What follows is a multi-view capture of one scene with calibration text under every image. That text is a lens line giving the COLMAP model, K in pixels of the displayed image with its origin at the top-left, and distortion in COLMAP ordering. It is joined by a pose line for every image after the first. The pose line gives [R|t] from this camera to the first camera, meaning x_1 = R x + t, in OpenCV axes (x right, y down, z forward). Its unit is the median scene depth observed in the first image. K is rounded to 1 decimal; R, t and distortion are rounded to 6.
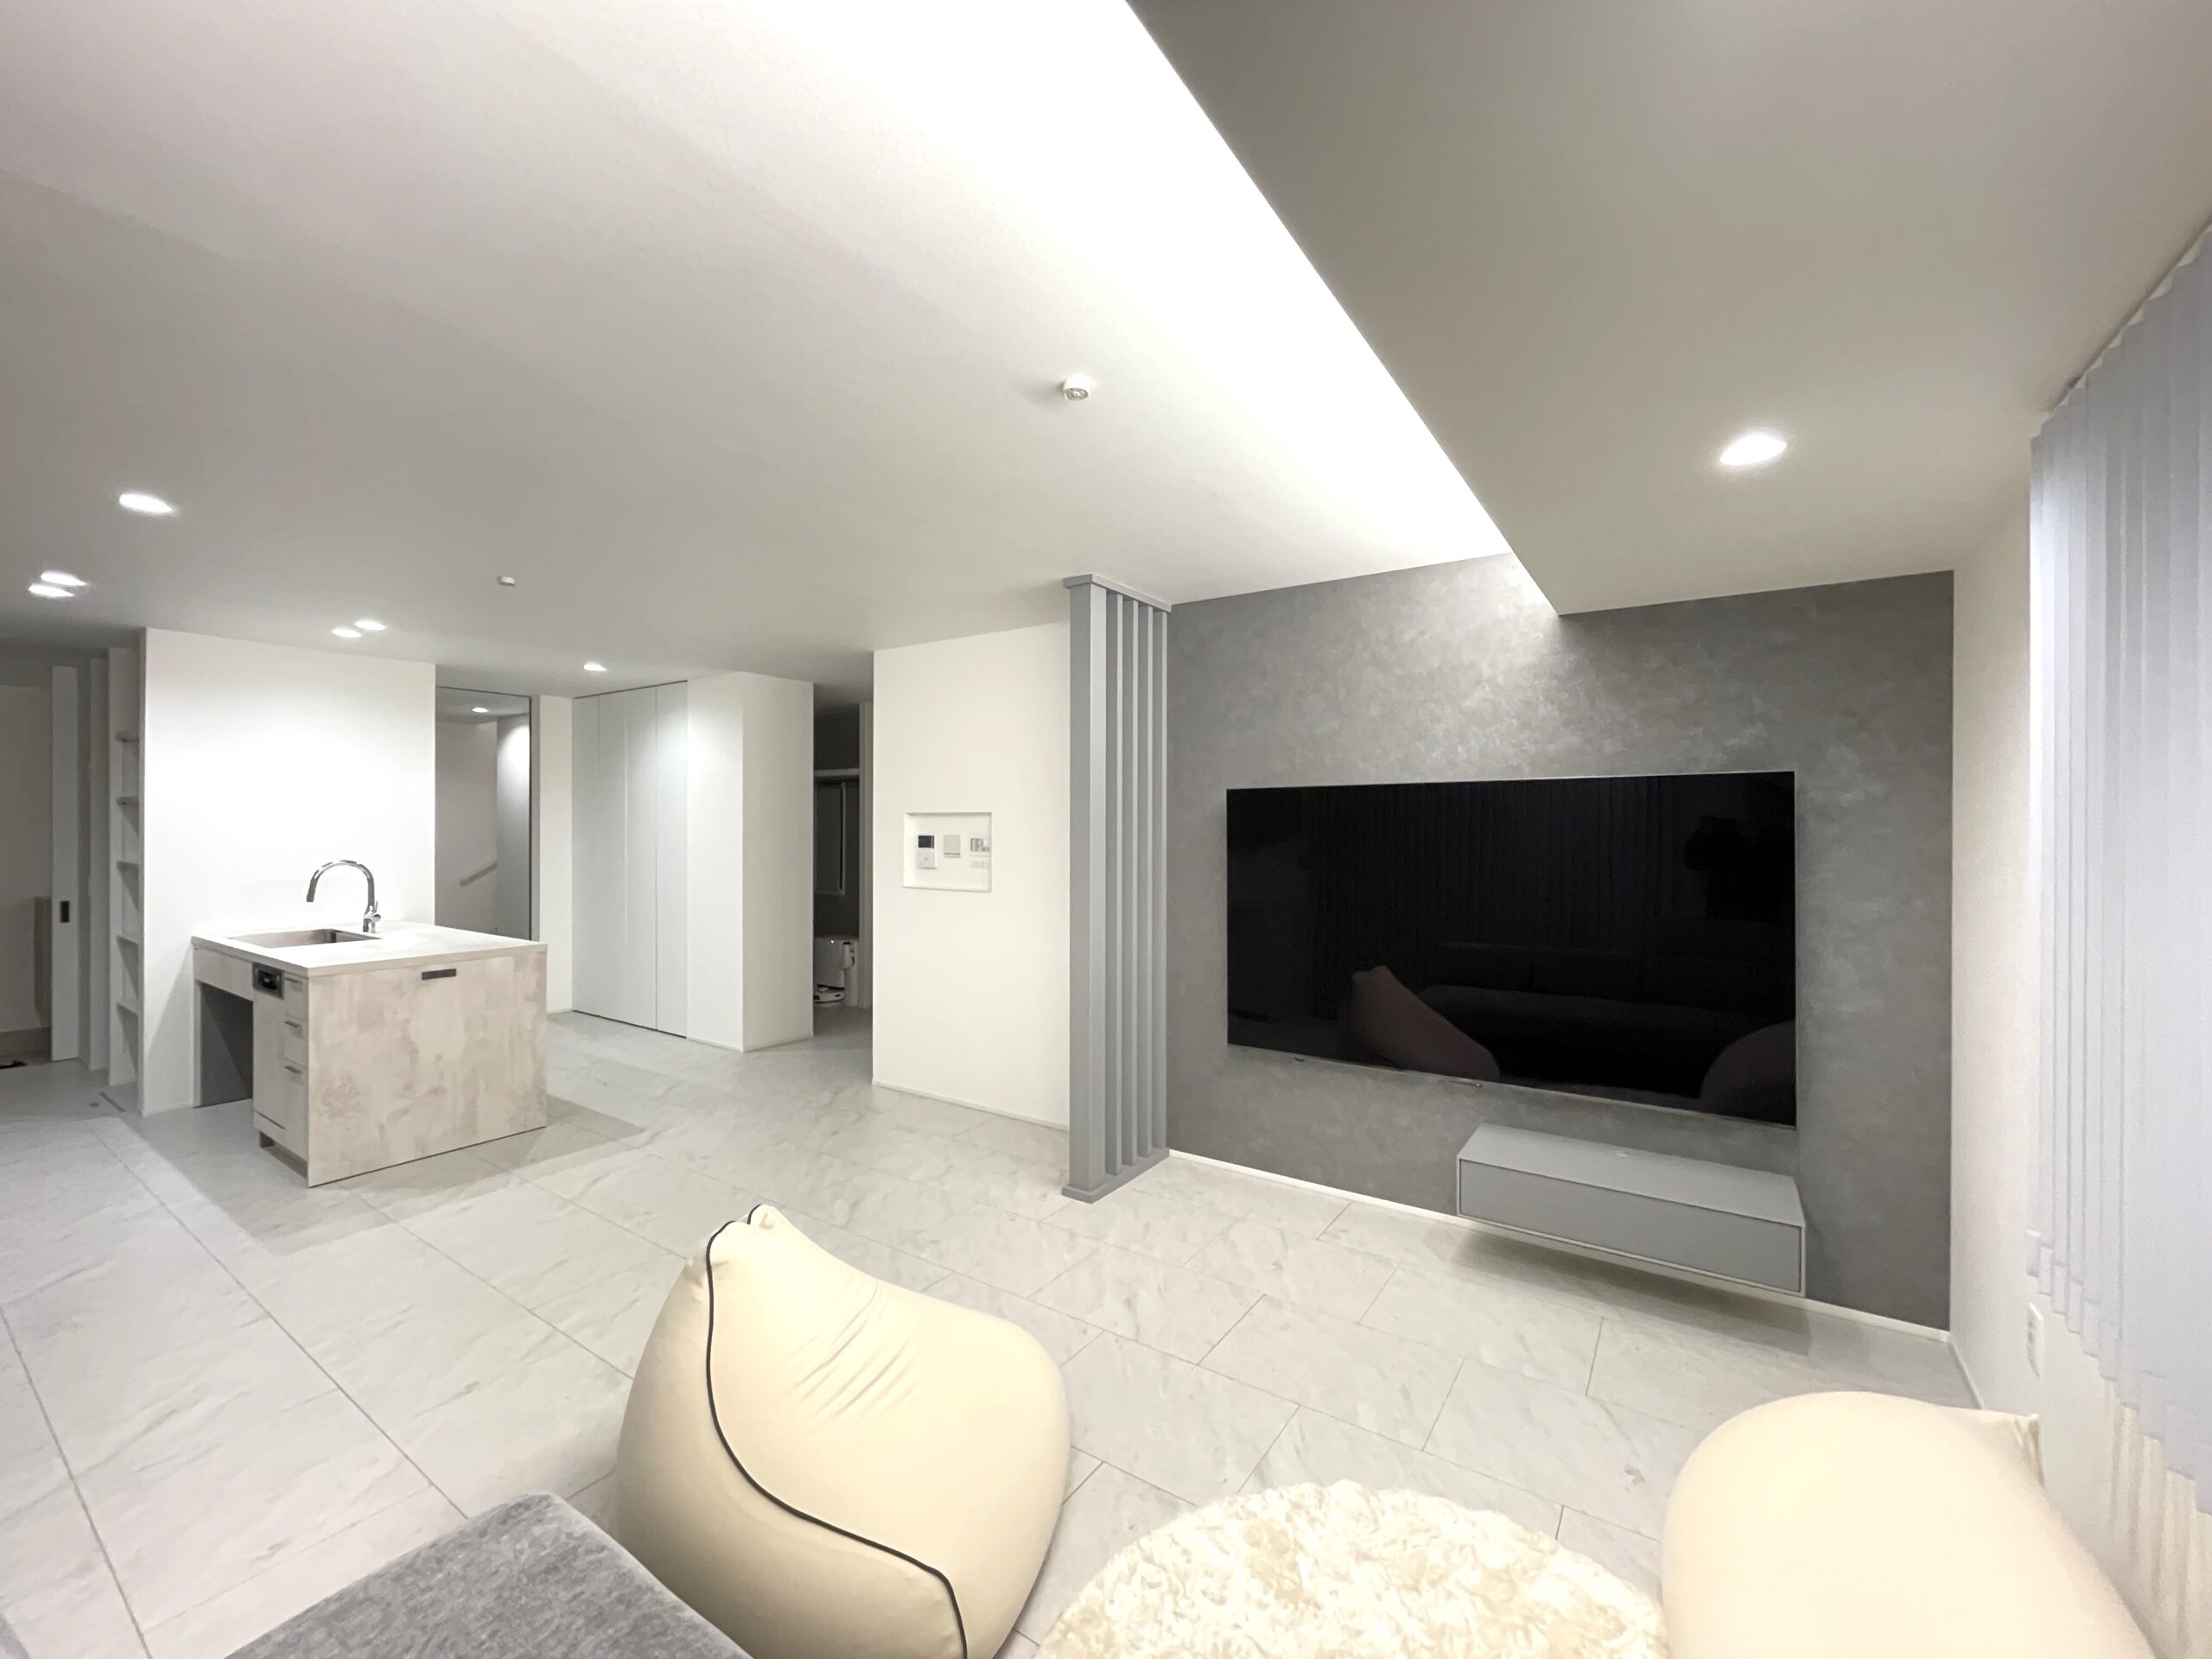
lens RADIAL K [[895.9, 0, 1105.4], [0, 895.9, 825.8], [0, 0, 1]] dist [-0.001171, -0.000344]
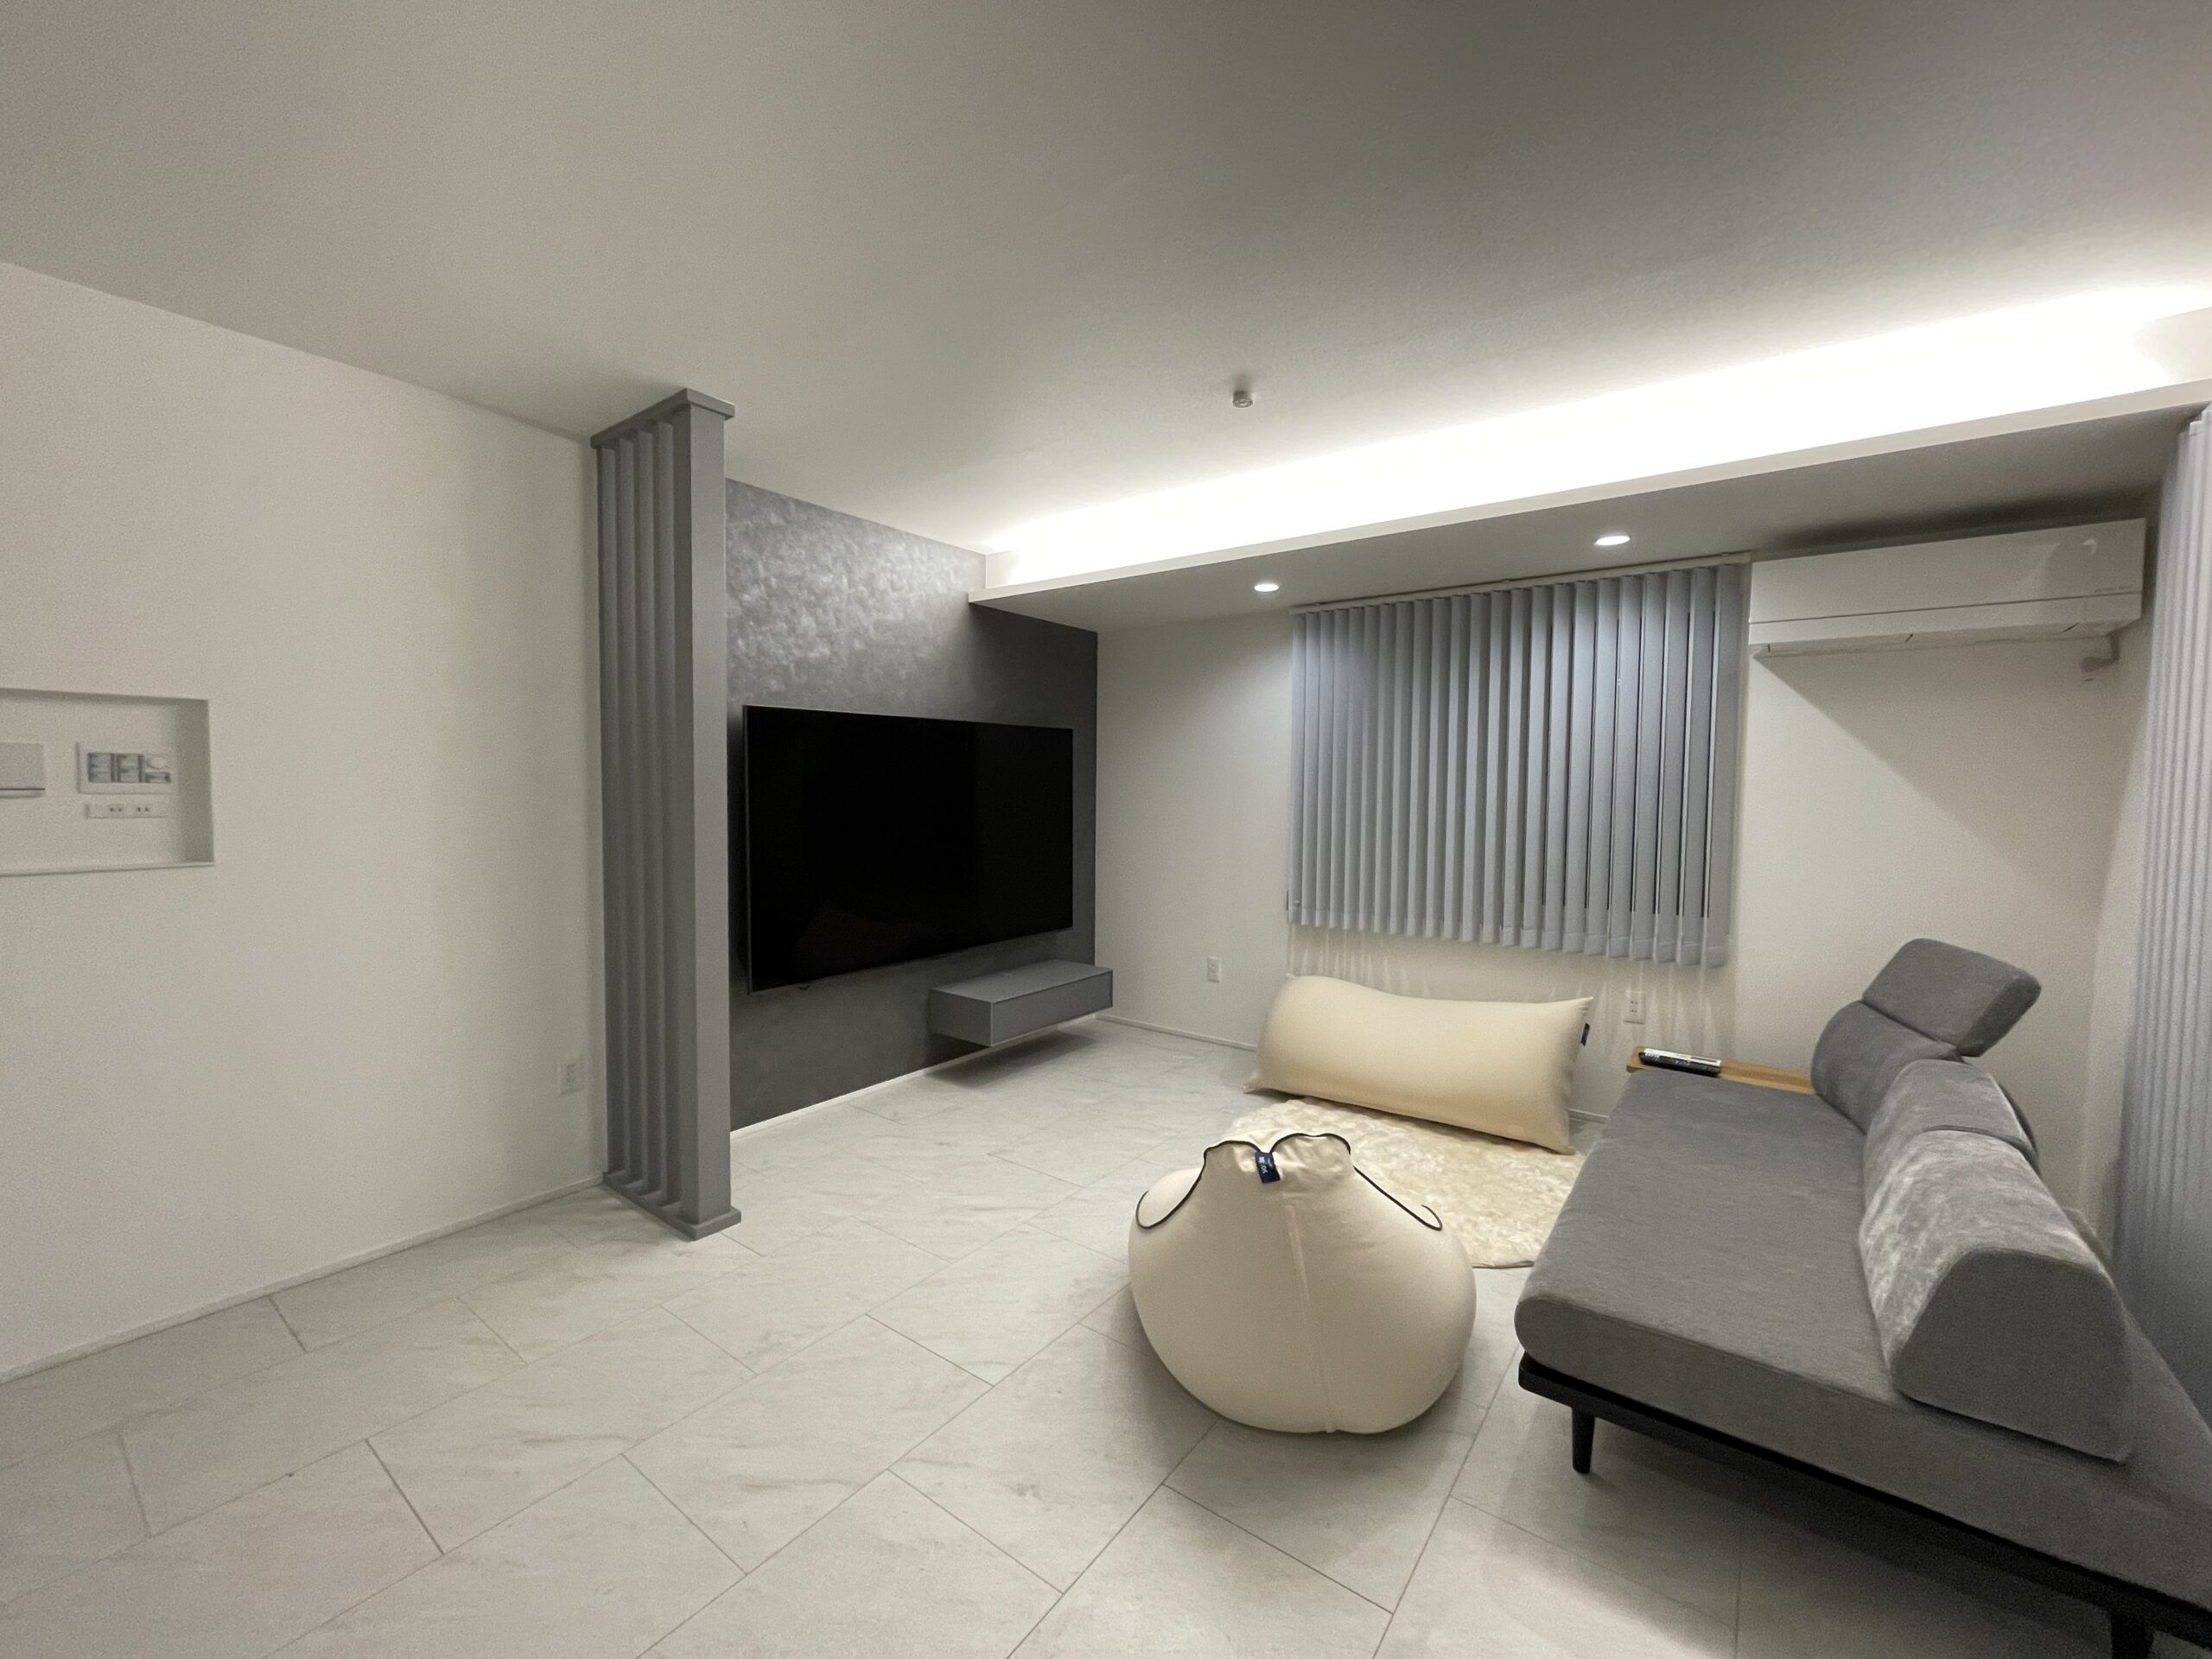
lens RADIAL K [[895.9, 0, 1105.4], [0, 895.9, 825.8], [0, 0, 1]] dist [-0.001171, -0.000344]
pose [[0.047210, -0.048088, 0.997727, -0.778664], [-0.008879, 0.998781, 0.048559, 0.032713], [-0.998846, -0.011151, 0.046725, 0.651106]]
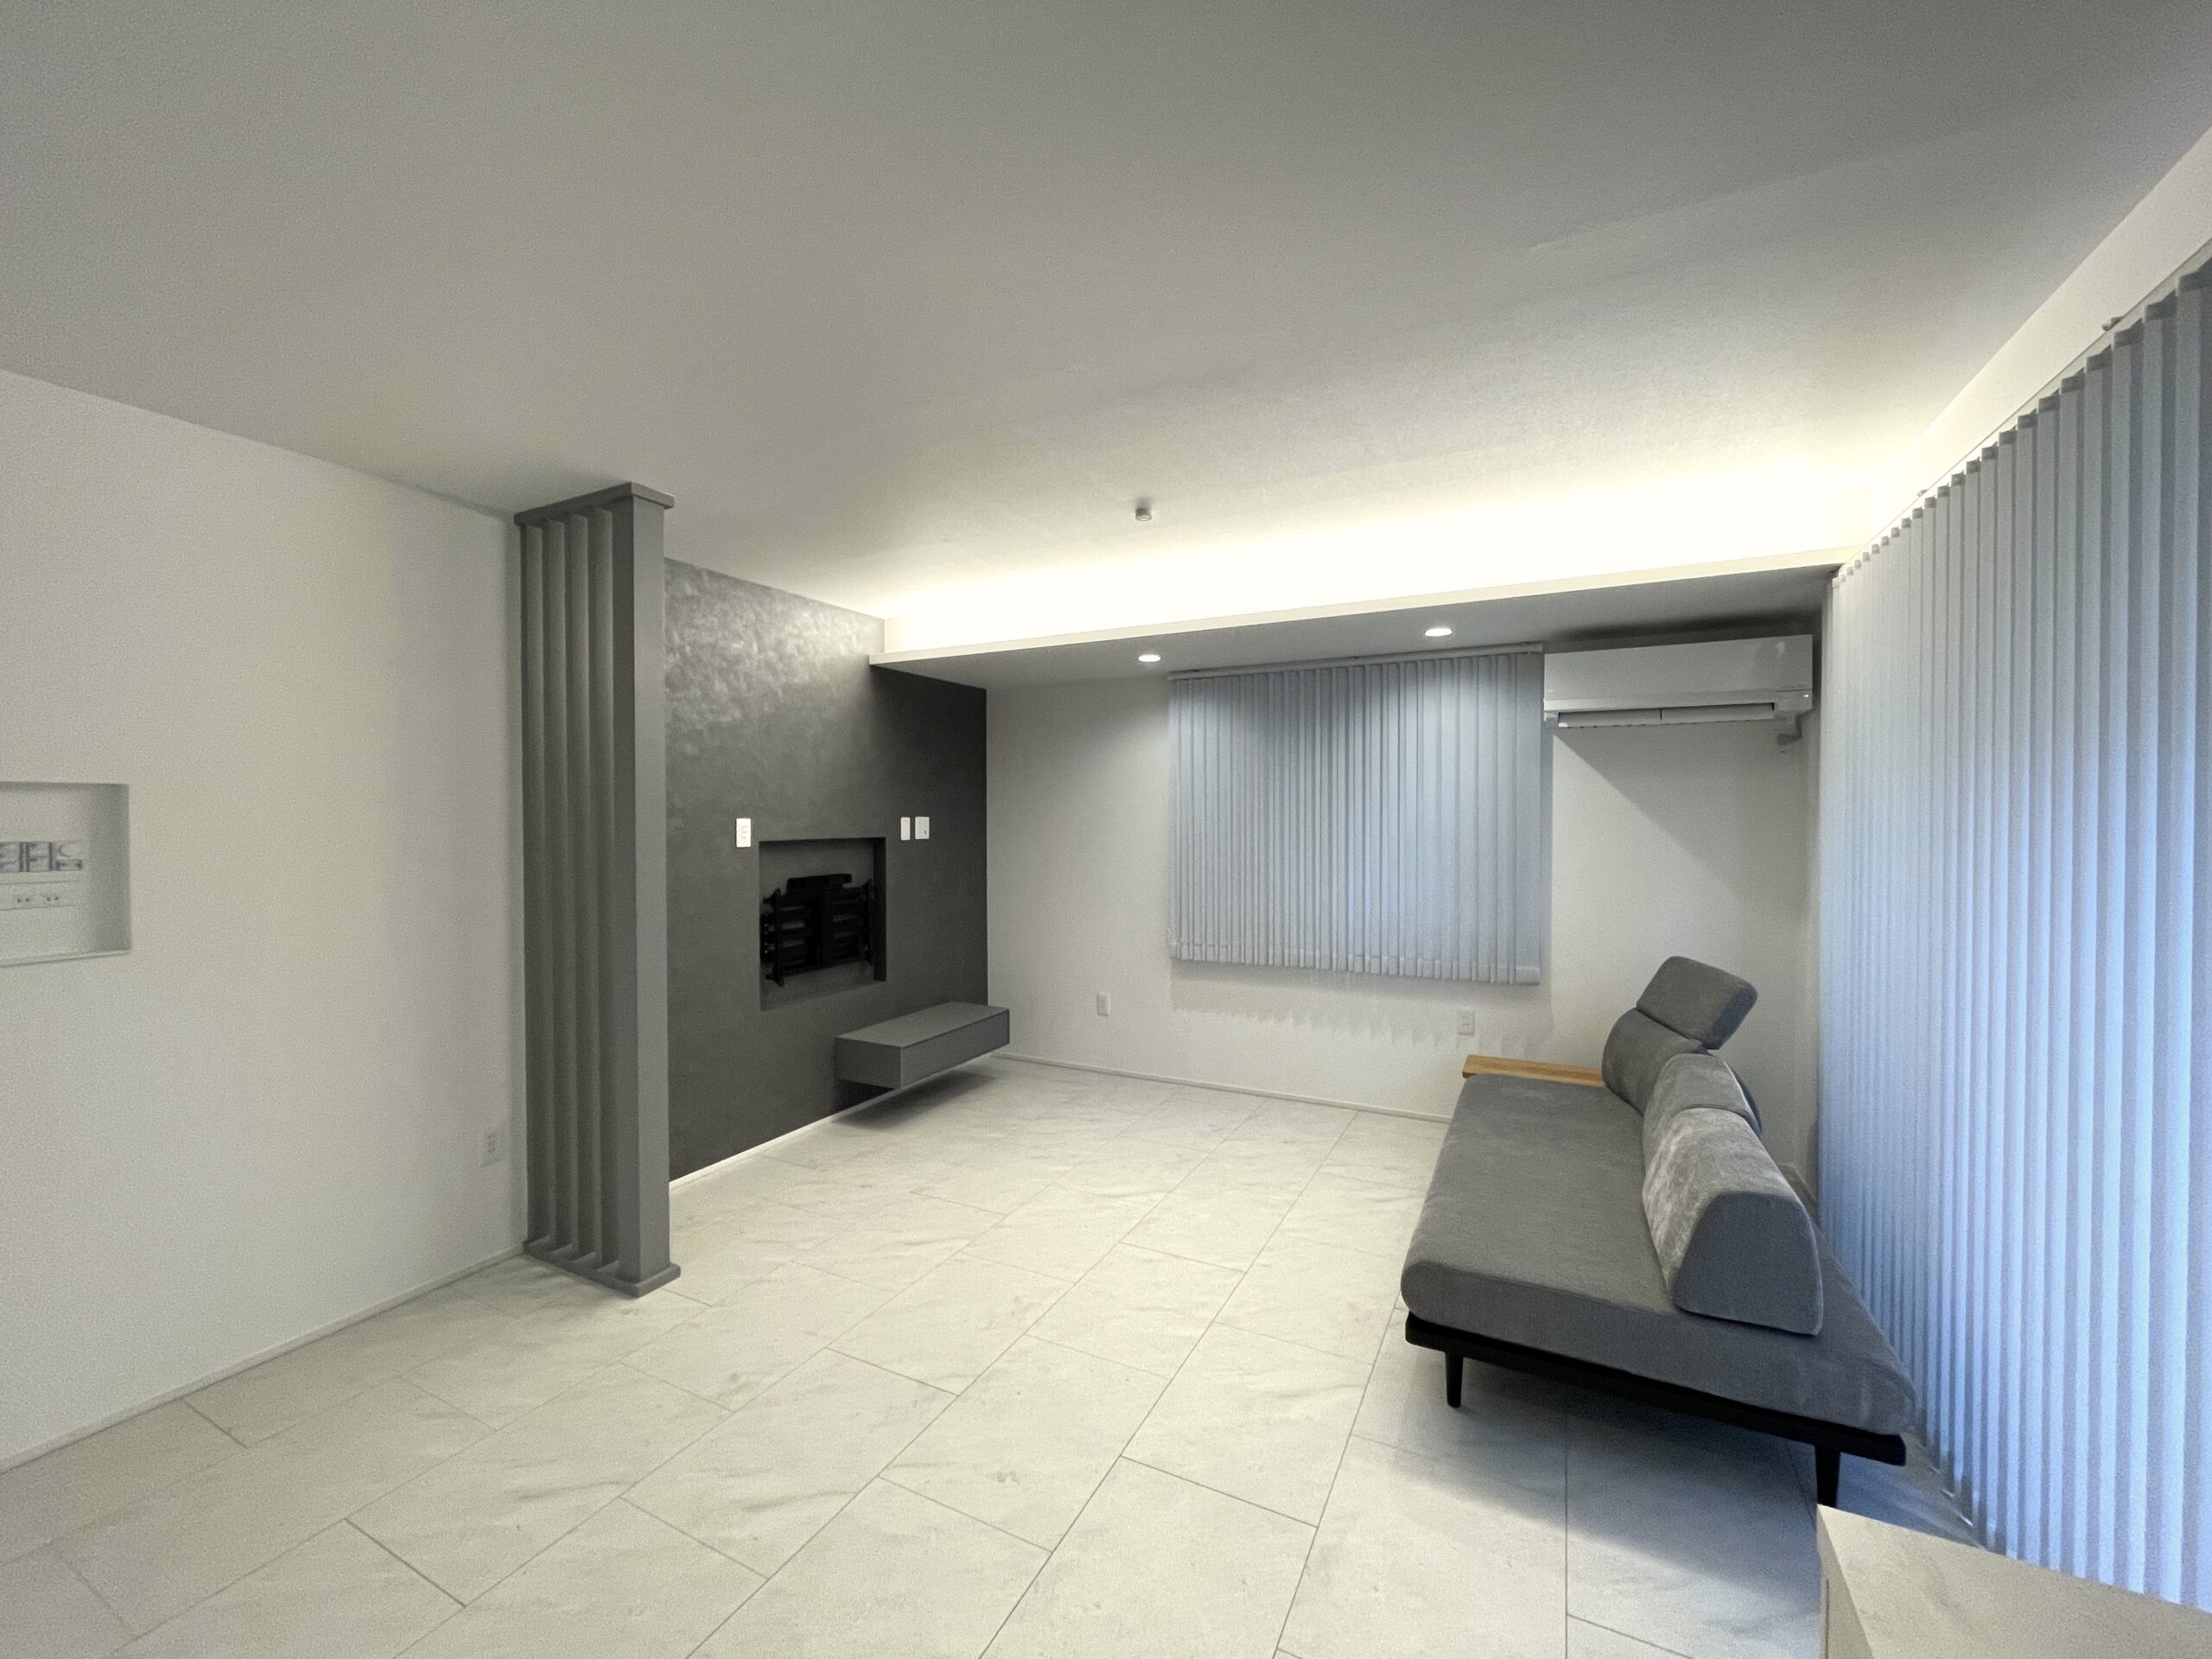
lens RADIAL K [[895.9, 0, 1105.4], [0, 895.9, 825.8], [0, 0, 1]] dist [-0.001171, -0.000344]
pose [[-0.119719, -0.015344, 0.992689, -0.871556], [0.003428, 0.999868, 0.015868, 0.001188], [-0.992802, 0.005303, -0.119651, 0.717217]]
